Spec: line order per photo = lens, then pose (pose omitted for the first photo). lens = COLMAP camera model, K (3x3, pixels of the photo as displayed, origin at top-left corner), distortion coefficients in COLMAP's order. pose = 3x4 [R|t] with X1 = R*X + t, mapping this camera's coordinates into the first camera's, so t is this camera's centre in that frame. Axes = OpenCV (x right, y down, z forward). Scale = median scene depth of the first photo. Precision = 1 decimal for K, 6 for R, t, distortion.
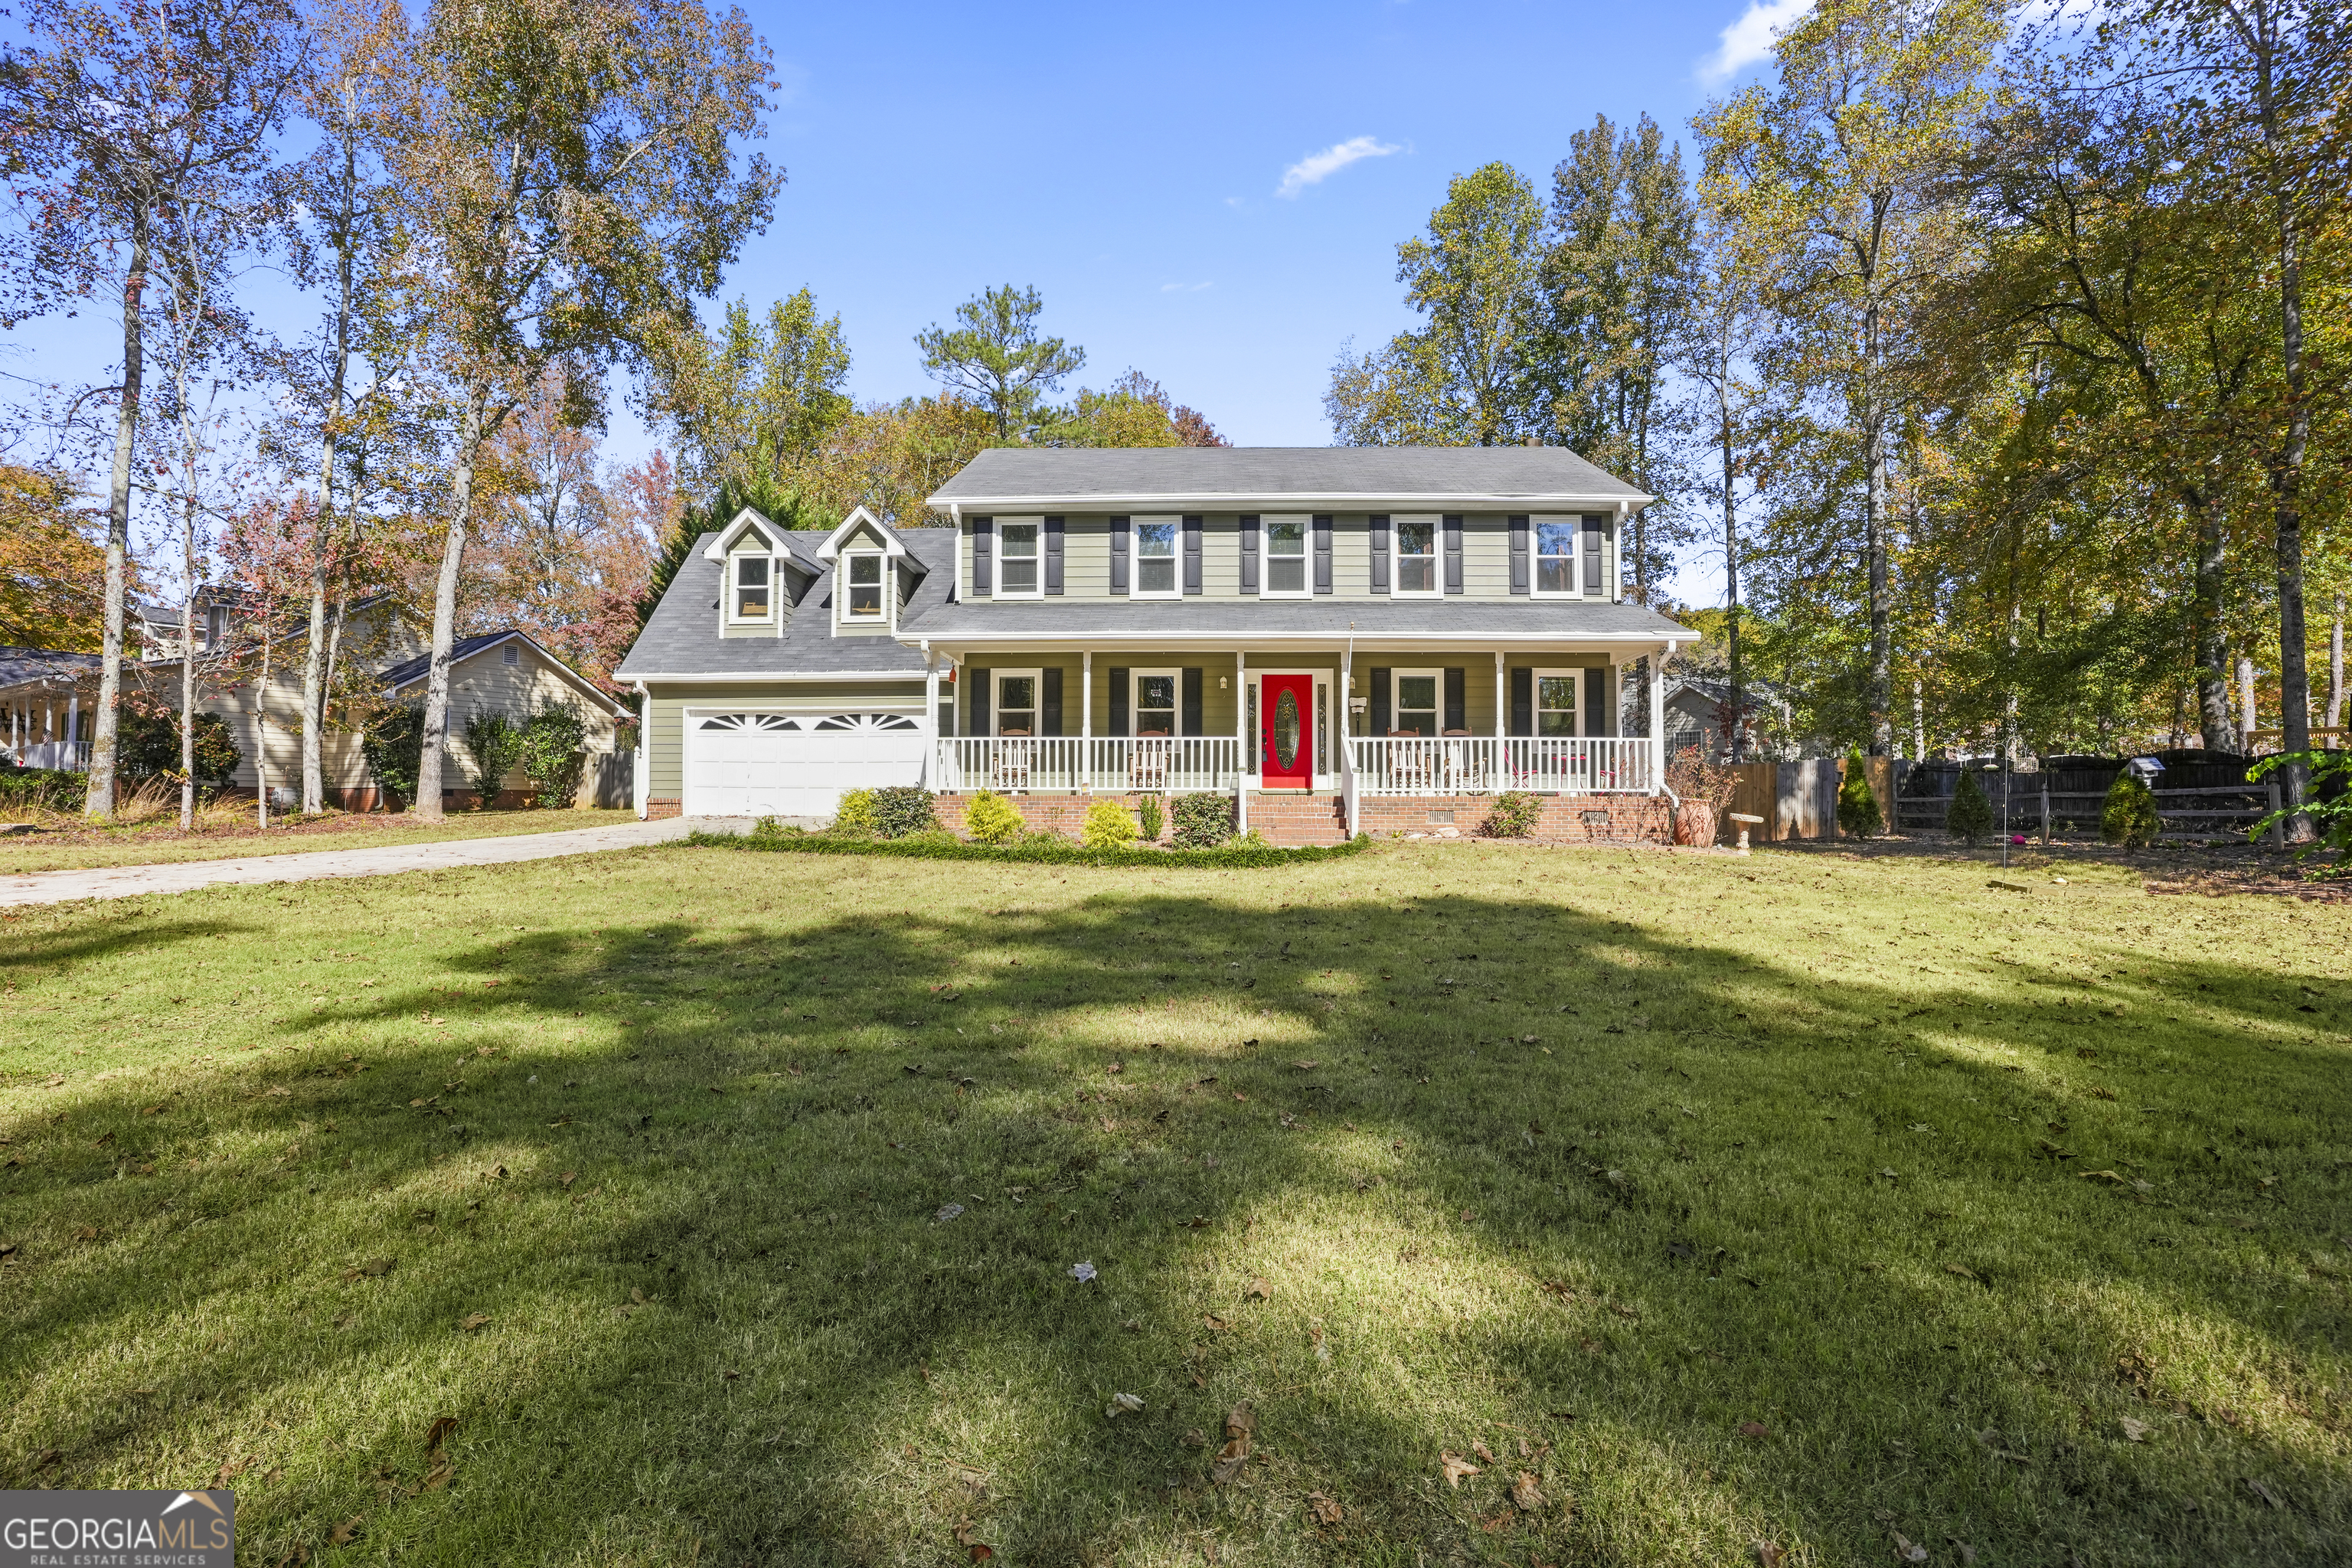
lens RADIAL K [[1157.9, 0, 1182.3], [0, 1157.9, 780.3], [0, 0, 1]] dist [-0.066137, 0.024482]
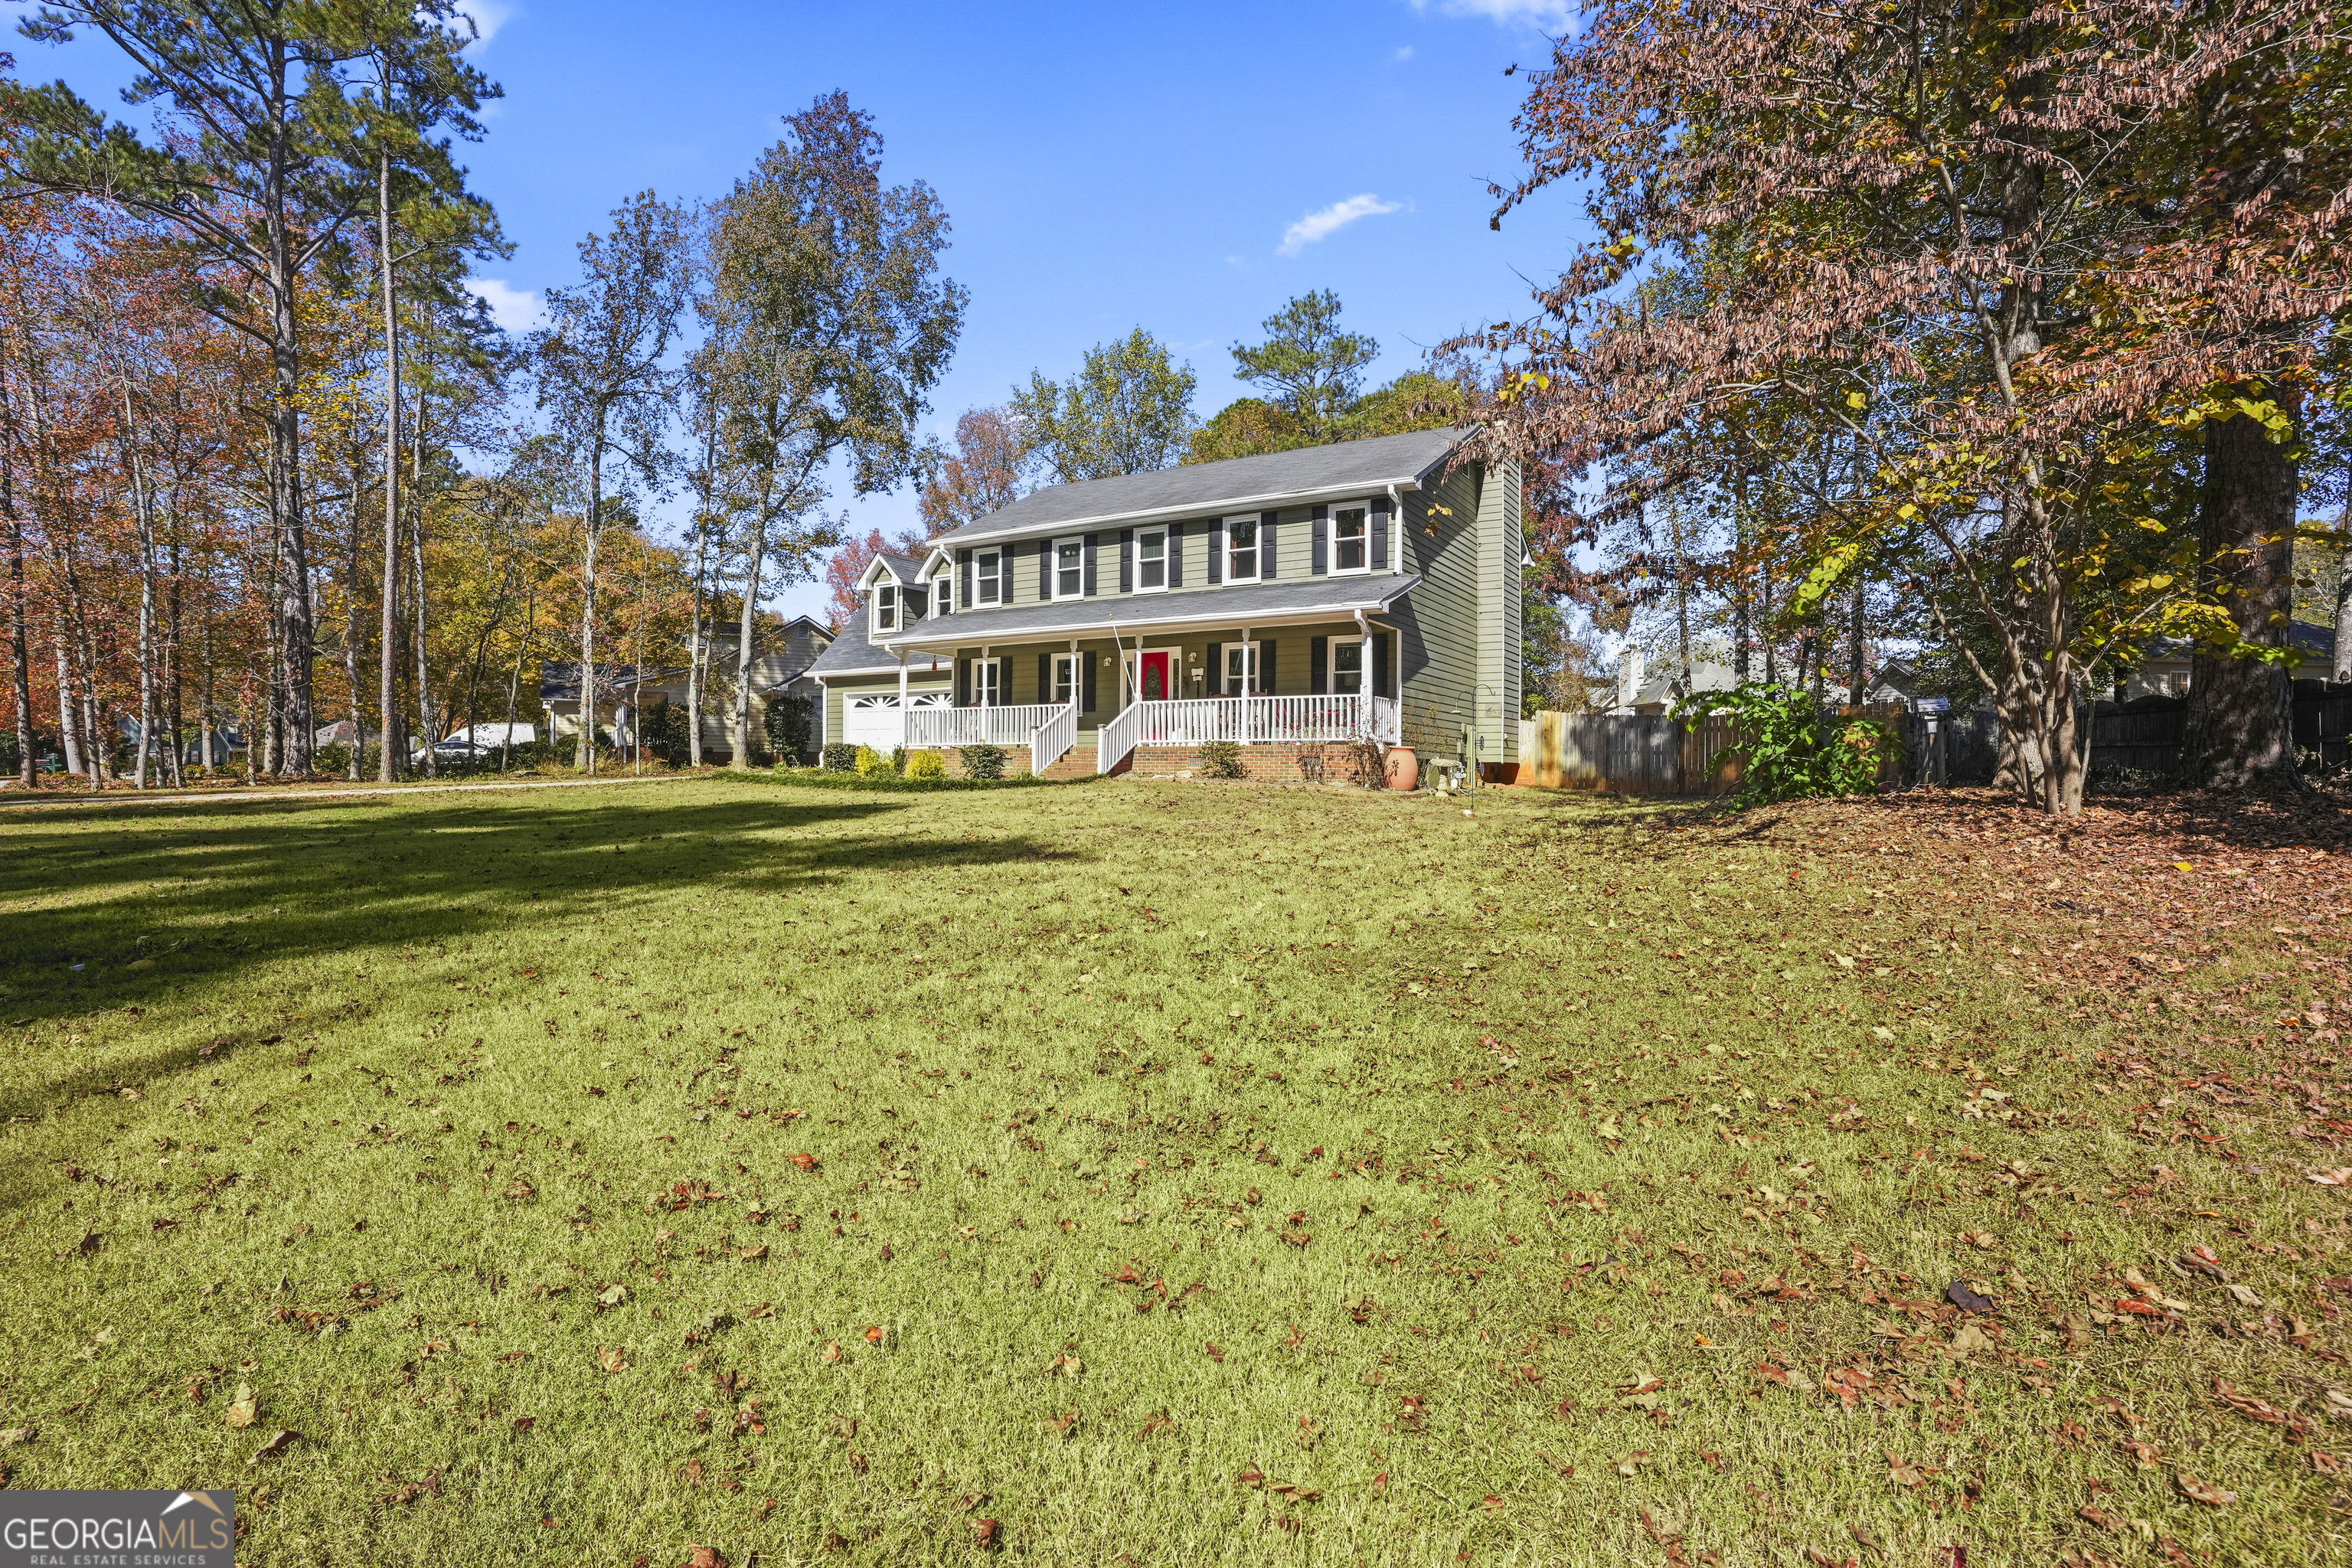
lens RADIAL K [[1157.9, 0, 1159.6], [0, 1157.9, 796.3], [0, 0, 1]] dist [-0.066137, 0.024482]
pose [[0.862830, 0.014439, -0.505288, 0.678307], [0.006865, 0.999165, 0.040275, 0.014051], [0.505448, -0.038220, 0.862010, -0.093084]]
